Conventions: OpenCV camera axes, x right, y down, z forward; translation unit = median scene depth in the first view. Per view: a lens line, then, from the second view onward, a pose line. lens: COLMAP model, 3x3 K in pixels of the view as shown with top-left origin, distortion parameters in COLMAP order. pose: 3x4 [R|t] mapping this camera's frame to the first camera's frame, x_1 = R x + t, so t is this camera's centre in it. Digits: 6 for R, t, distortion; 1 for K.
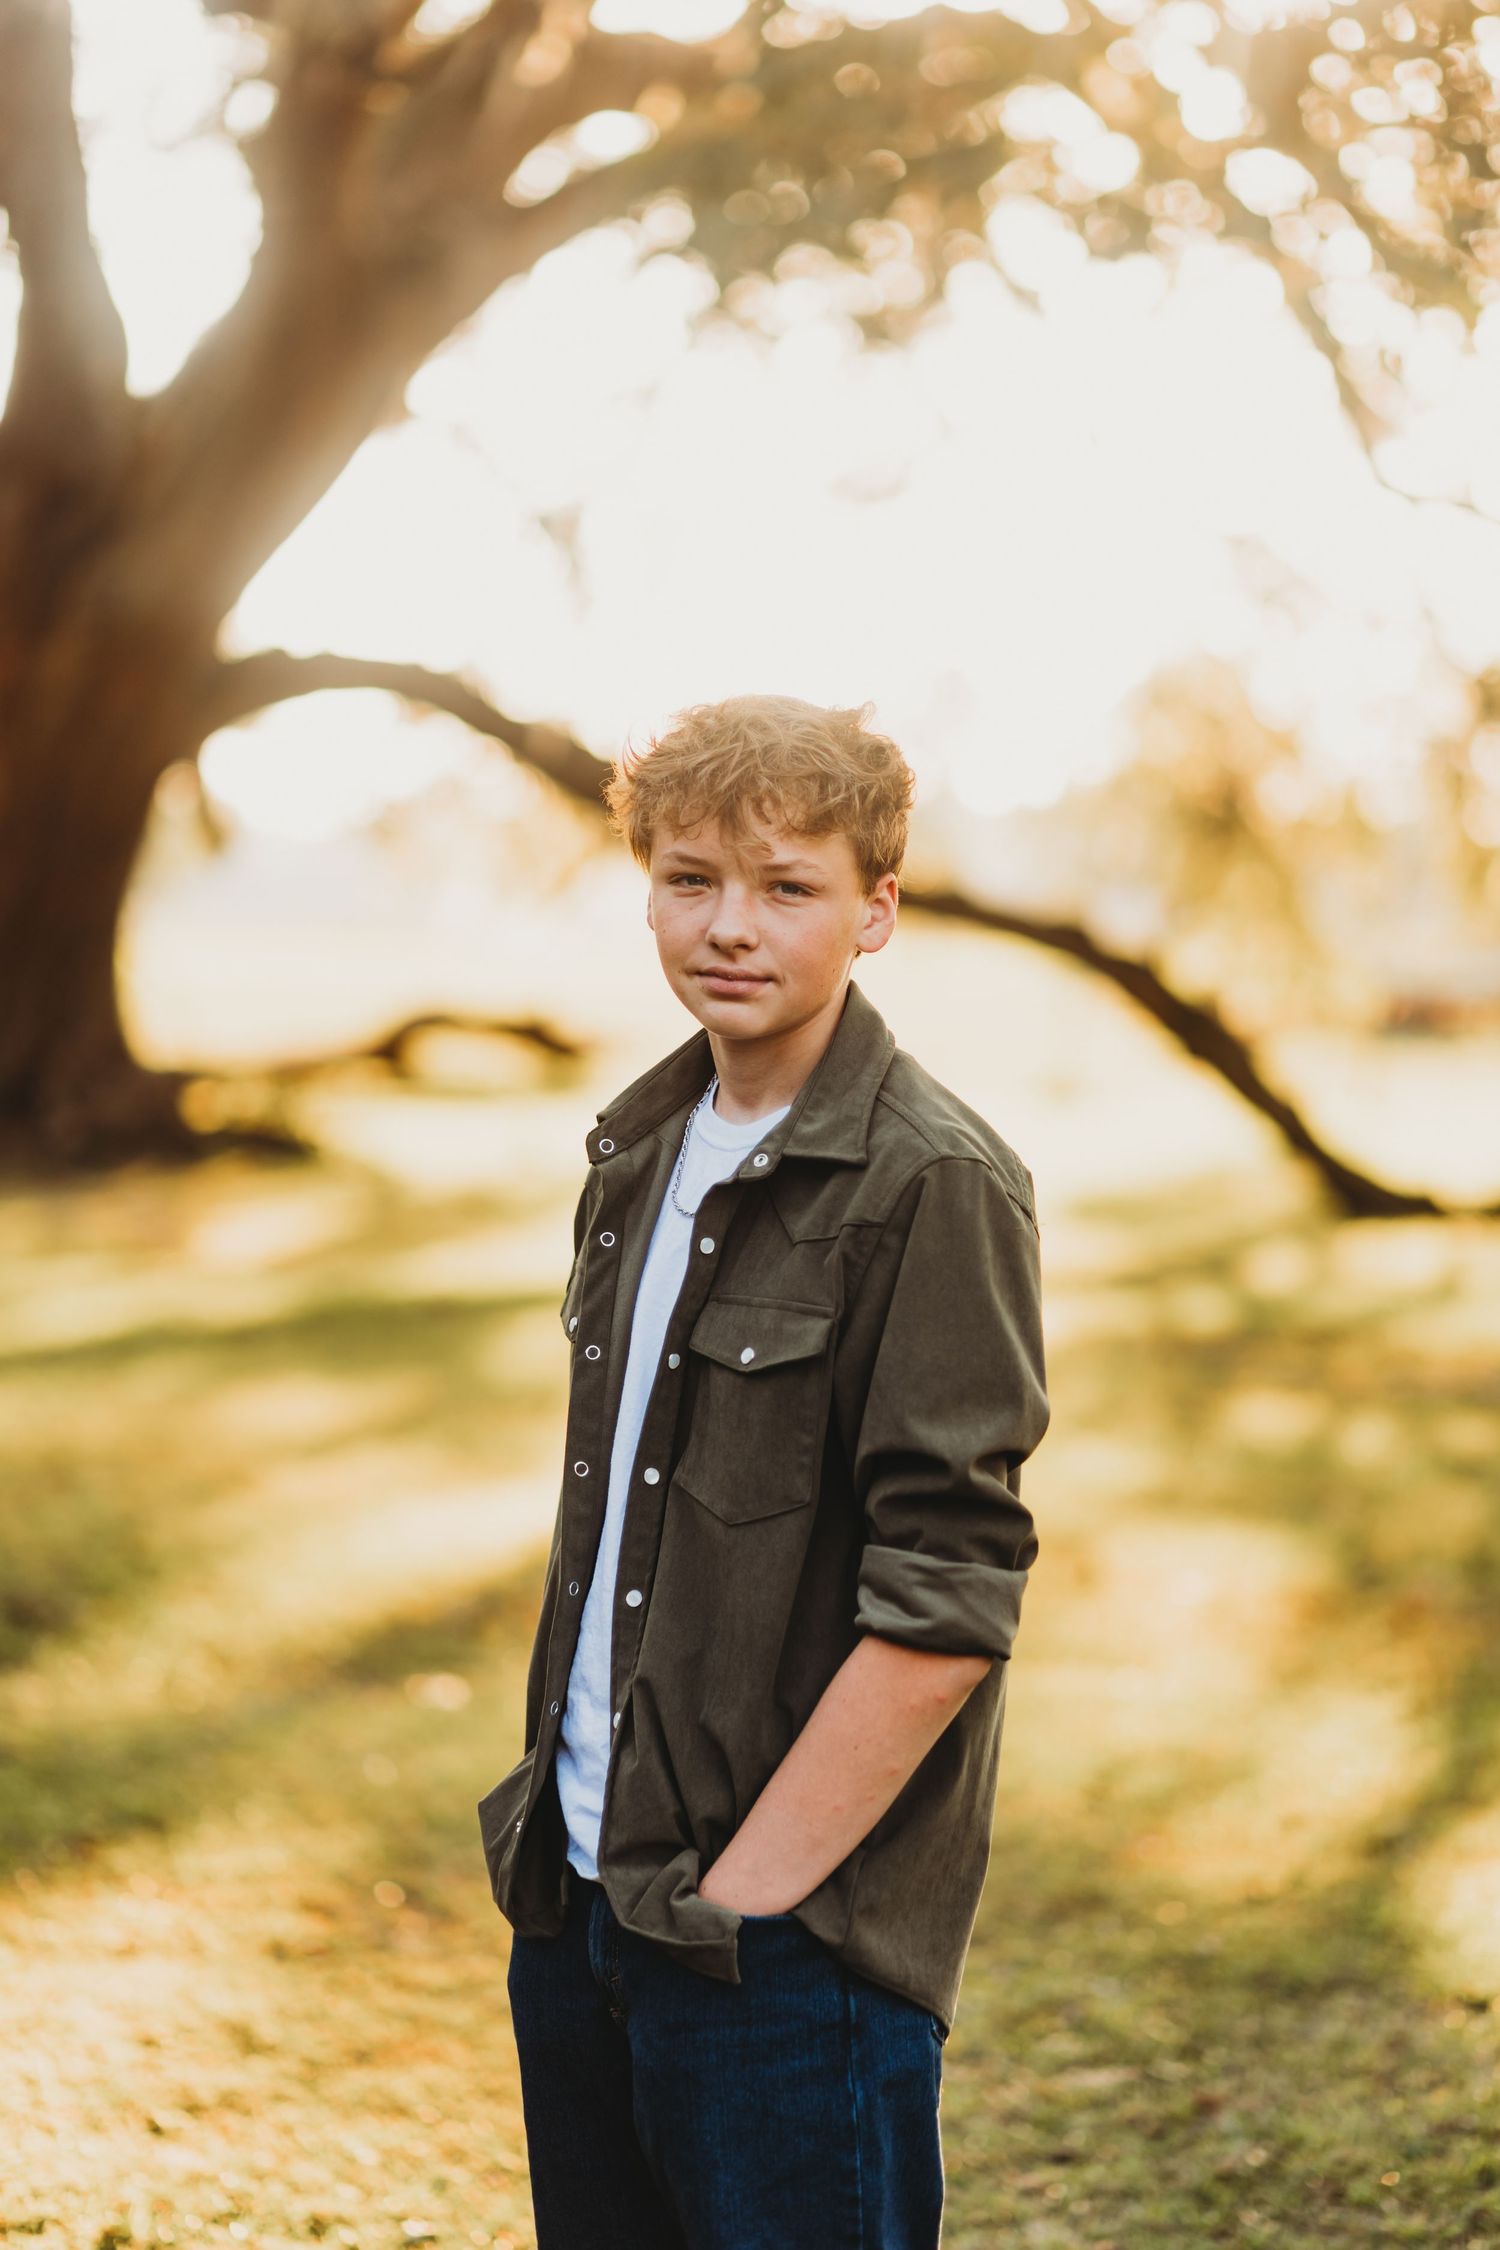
lens RADIAL K [[5404.4, 0, 750.2], [0, 5404.4, 1167.1], [0, 0, 1]] dist [0.020928, 0.209287]
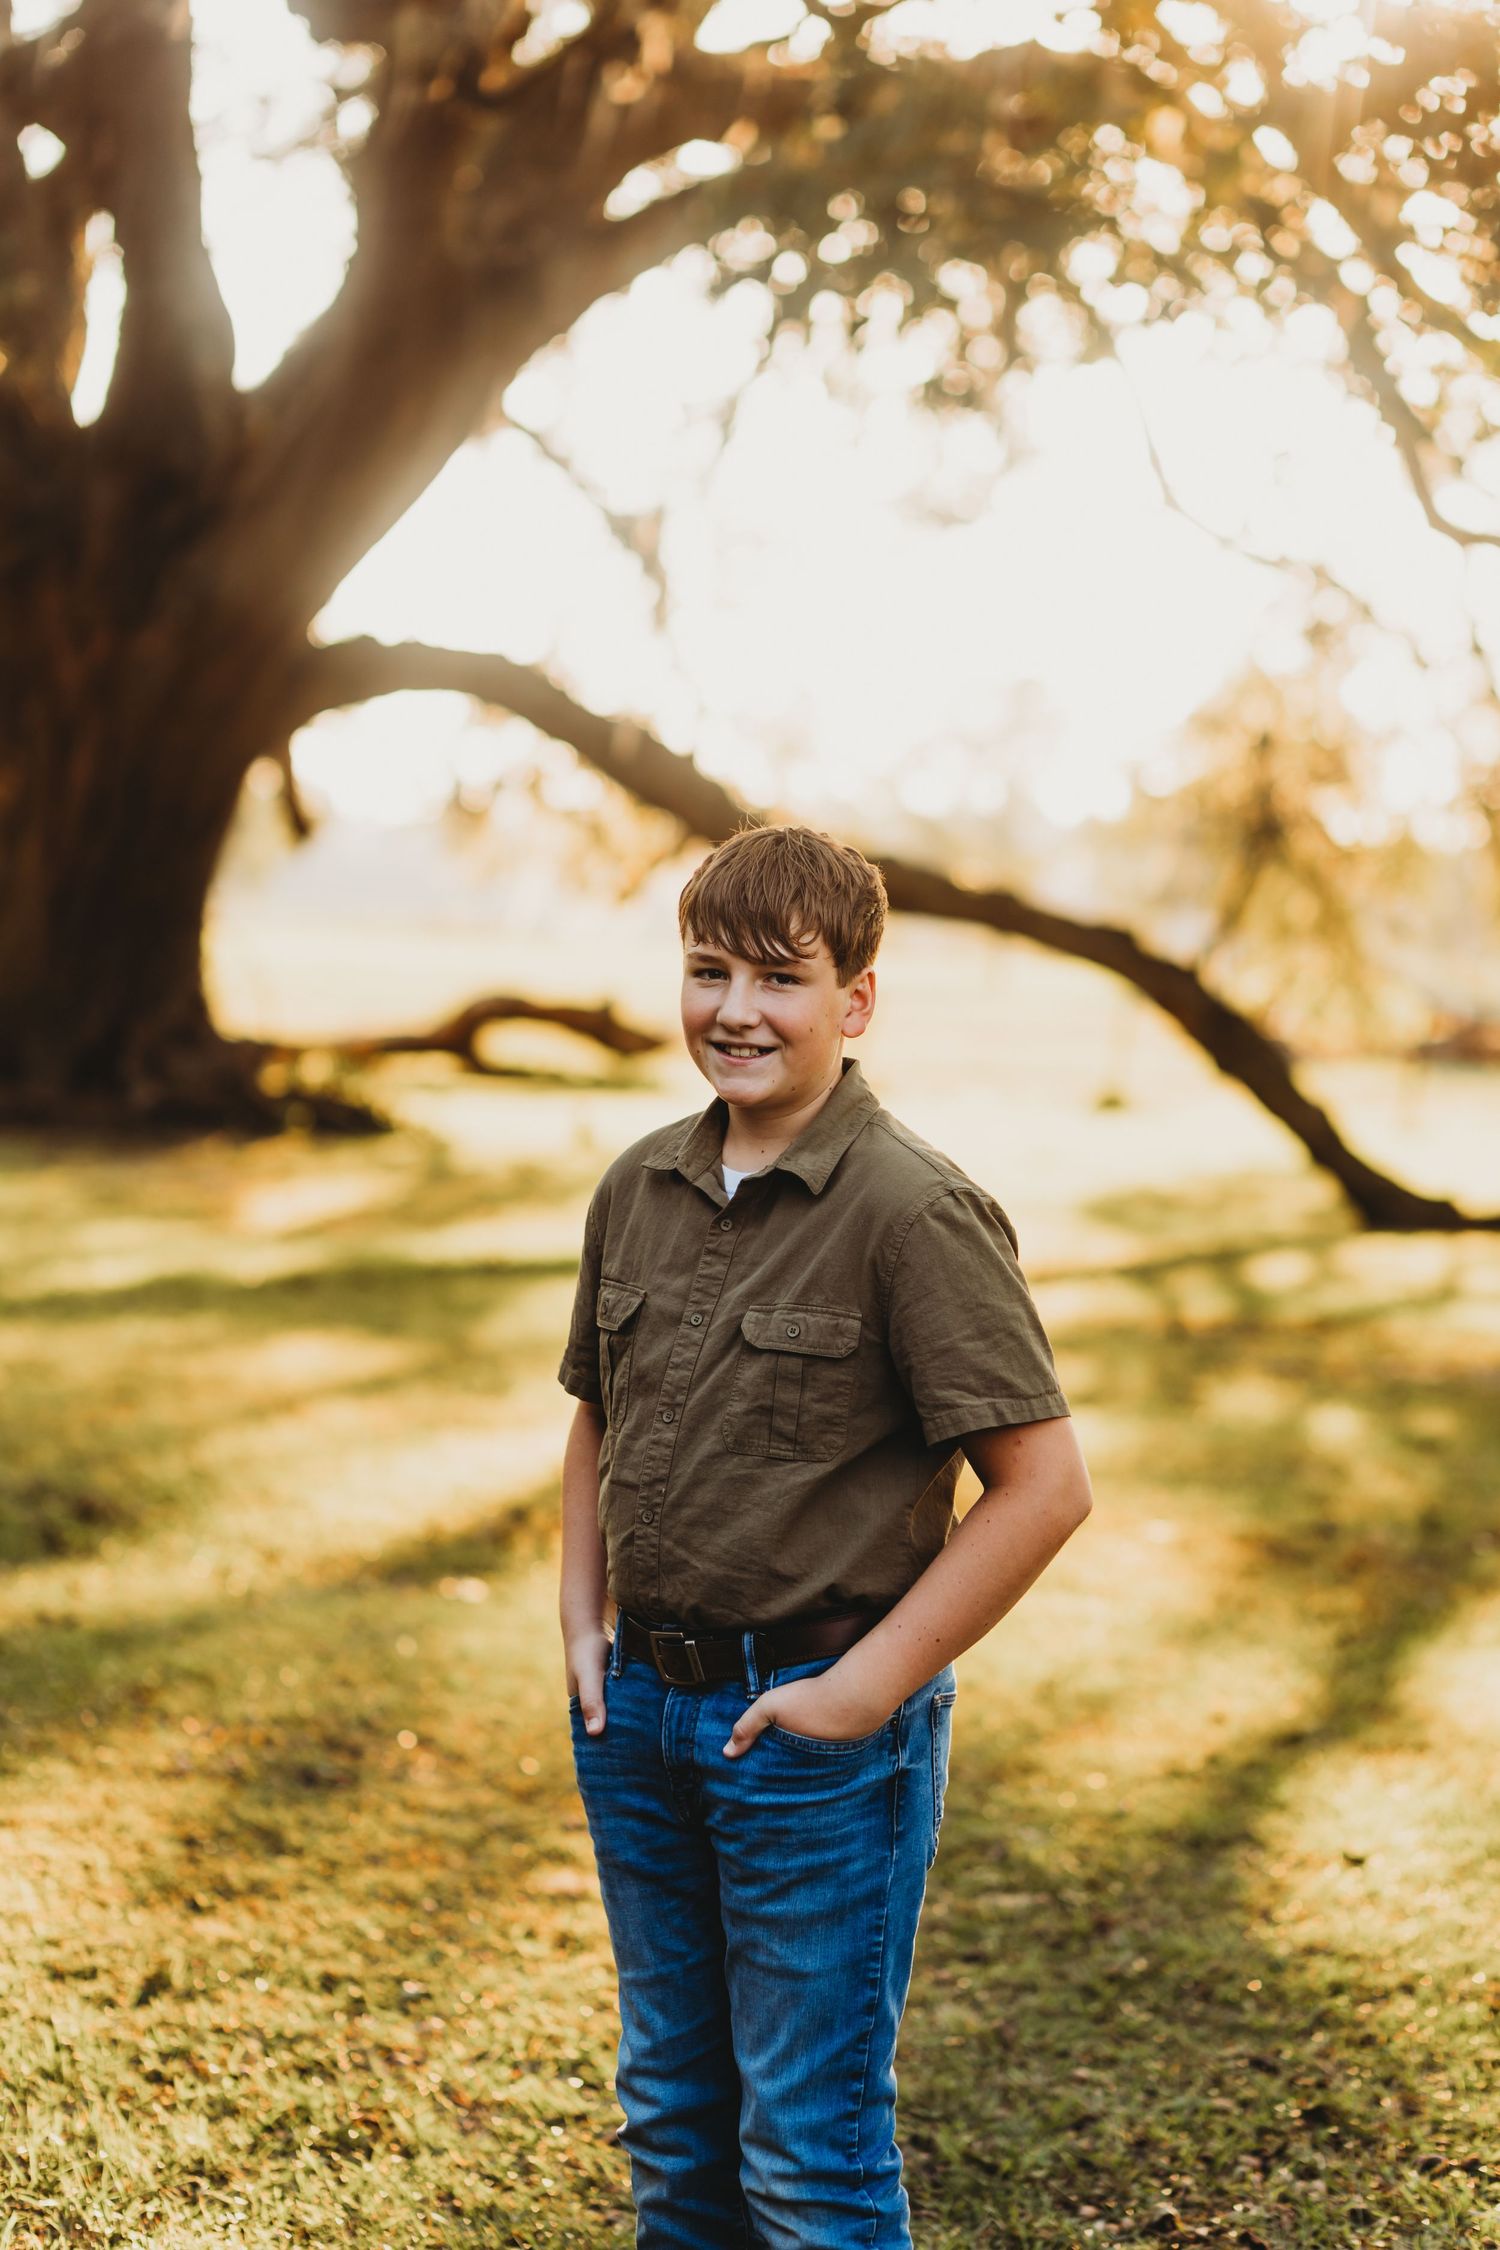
lens RADIAL K [[5506.7, 0, 750.0], [0, 5506.7, 1125.0], [0, 0, 1]] dist [-0.050713, 0.073497]
pose [[0.999128, 0.038876, -0.015199, 0.019330], [-0.039040, 0.999181, -0.010682, 0.017590], [0.014772, 0.011266, 0.999827, -0.167849]]
